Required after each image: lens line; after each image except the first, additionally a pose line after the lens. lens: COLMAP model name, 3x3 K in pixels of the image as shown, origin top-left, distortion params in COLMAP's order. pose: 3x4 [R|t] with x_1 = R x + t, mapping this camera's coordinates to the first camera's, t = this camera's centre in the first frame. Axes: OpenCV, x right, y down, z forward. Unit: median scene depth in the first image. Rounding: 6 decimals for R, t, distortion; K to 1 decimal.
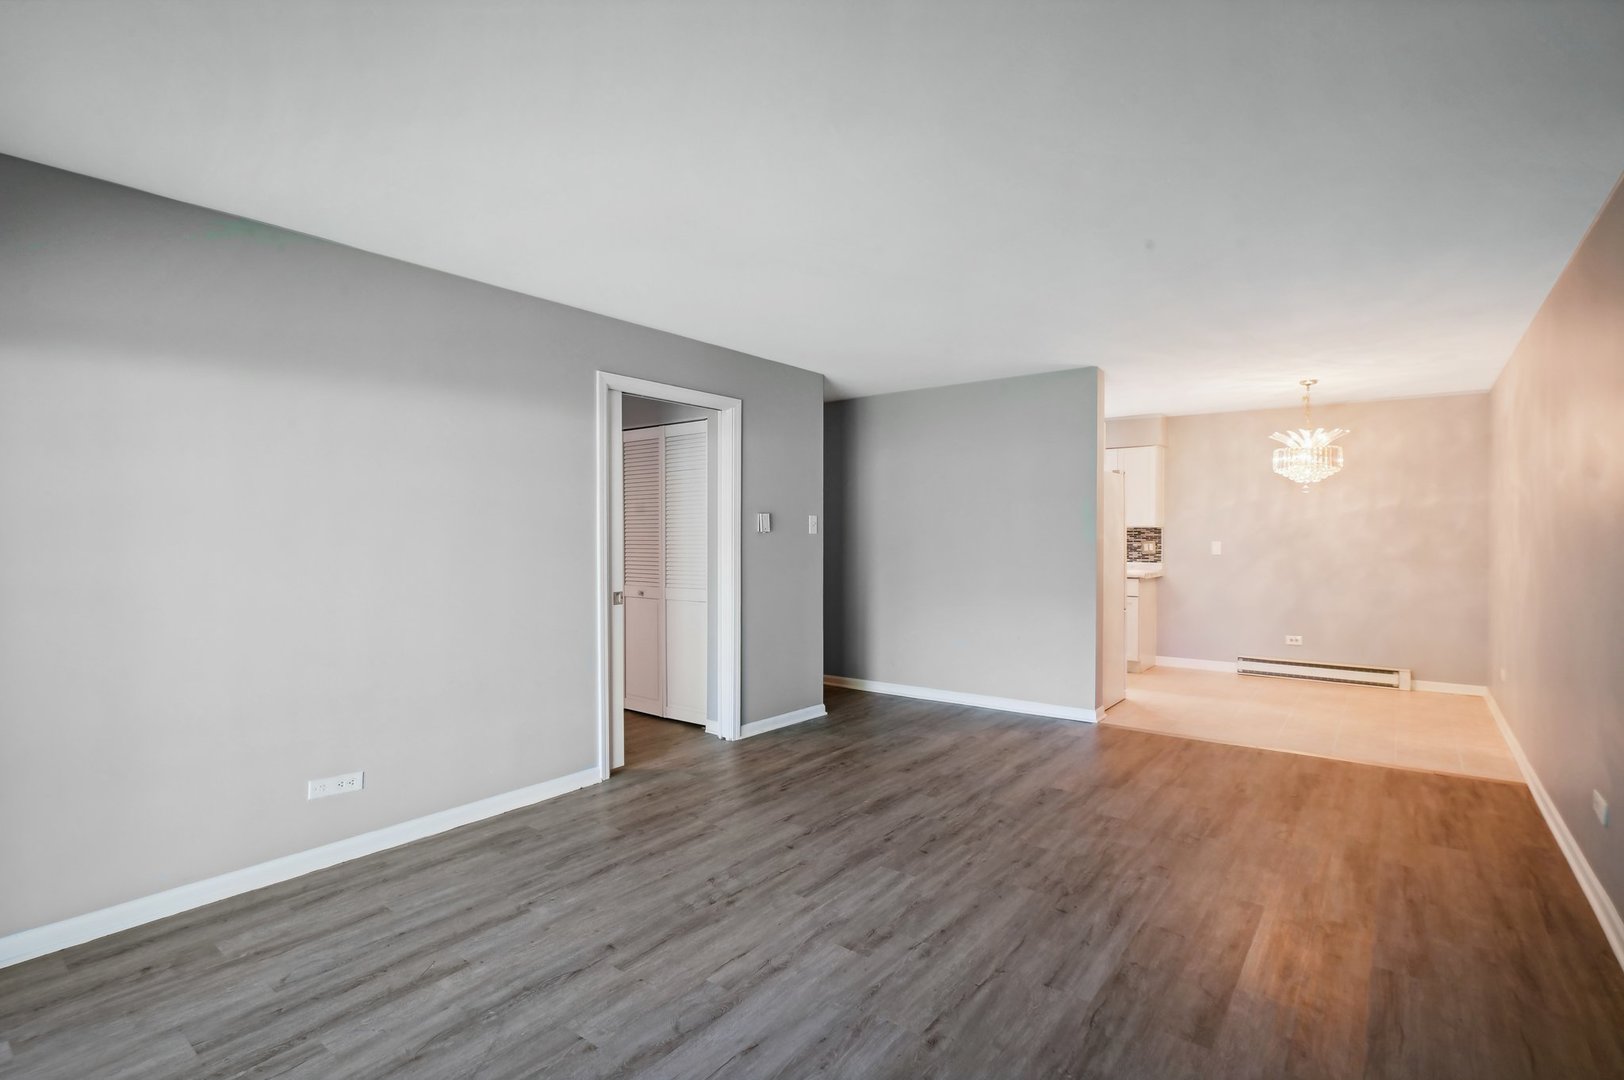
lens RADIAL K [[762.6, 0, 823.9], [0, 762.6, 547.0], [0, 0, 1]] dist [-0.020565, -0.000116]
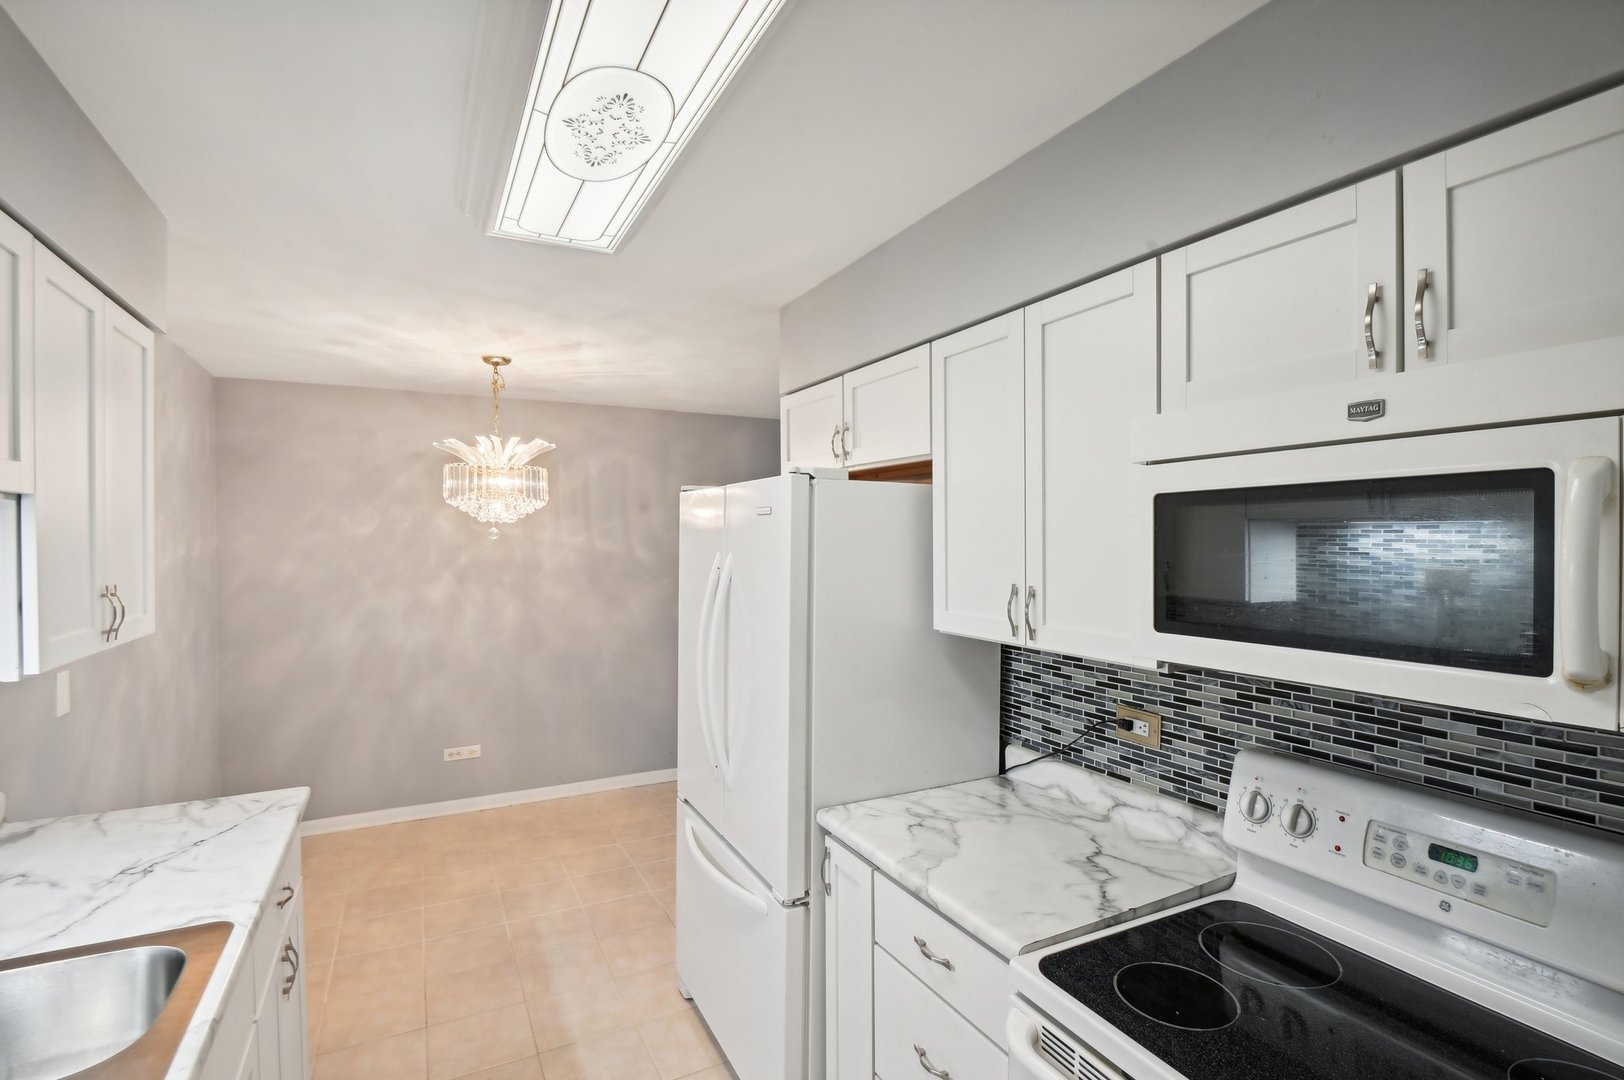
lens RADIAL K [[750.7, 0, 812.1], [0, 750.7, 546.2], [0, 0, 1]] dist [0.000055, -0.010857]
pose [[-0.896660, -0.002333, 0.442714, 0.121684], [0.009633, 0.999647, 0.024779, -0.067307], [-0.442615, 0.026483, -0.896321, 1.224439]]
